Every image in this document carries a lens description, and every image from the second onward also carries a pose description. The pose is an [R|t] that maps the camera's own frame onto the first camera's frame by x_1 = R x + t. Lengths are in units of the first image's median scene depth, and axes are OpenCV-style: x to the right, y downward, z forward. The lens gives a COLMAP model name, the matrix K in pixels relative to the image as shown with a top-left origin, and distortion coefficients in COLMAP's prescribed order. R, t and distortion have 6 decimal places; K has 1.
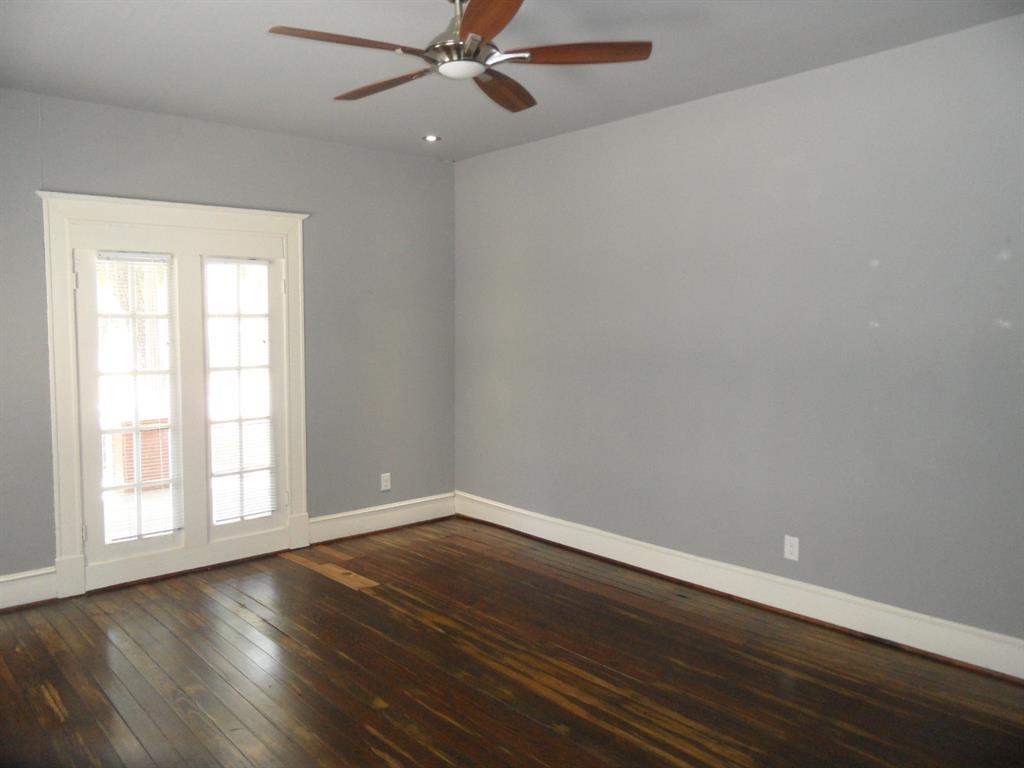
lens RADIAL K [[749.5, 0, 512.0], [0, 749.5, 384.0], [0, 0, 1]] dist [-0.026376, 0.002621]
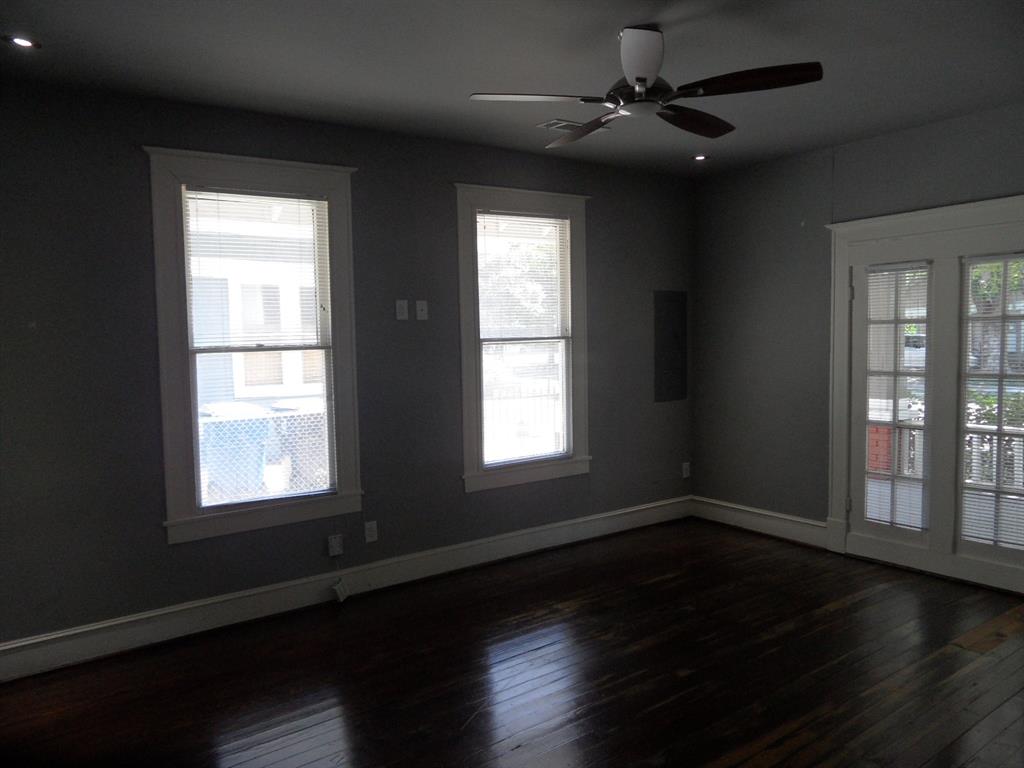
lens RADIAL K [[749.5, 0, 512.0], [0, 749.5, 384.0], [0, 0, 1]] dist [-0.026376, 0.002621]
pose [[-0.109203, 0.070446, -0.991520, 0.713603], [-0.055236, 0.995514, 0.076814, -0.058851], [0.992484, 0.063156, -0.104822, 0.625785]]
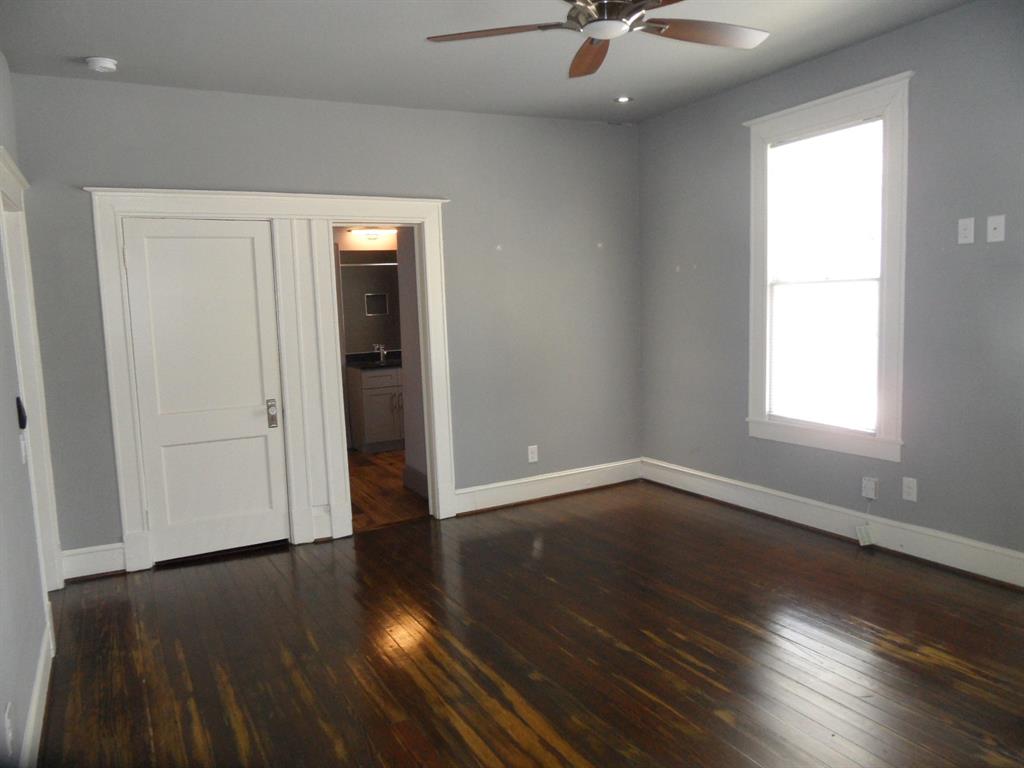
lens RADIAL K [[749.5, 0, 512.0], [0, 749.5, 384.0], [0, 0, 1]] dist [-0.026376, 0.002621]
pose [[-0.971209, 0.019757, 0.237407, -0.113046], [0.067178, 0.978825, 0.193361, -0.104946], [-0.228560, 0.203742, -0.951971, 1.369166]]
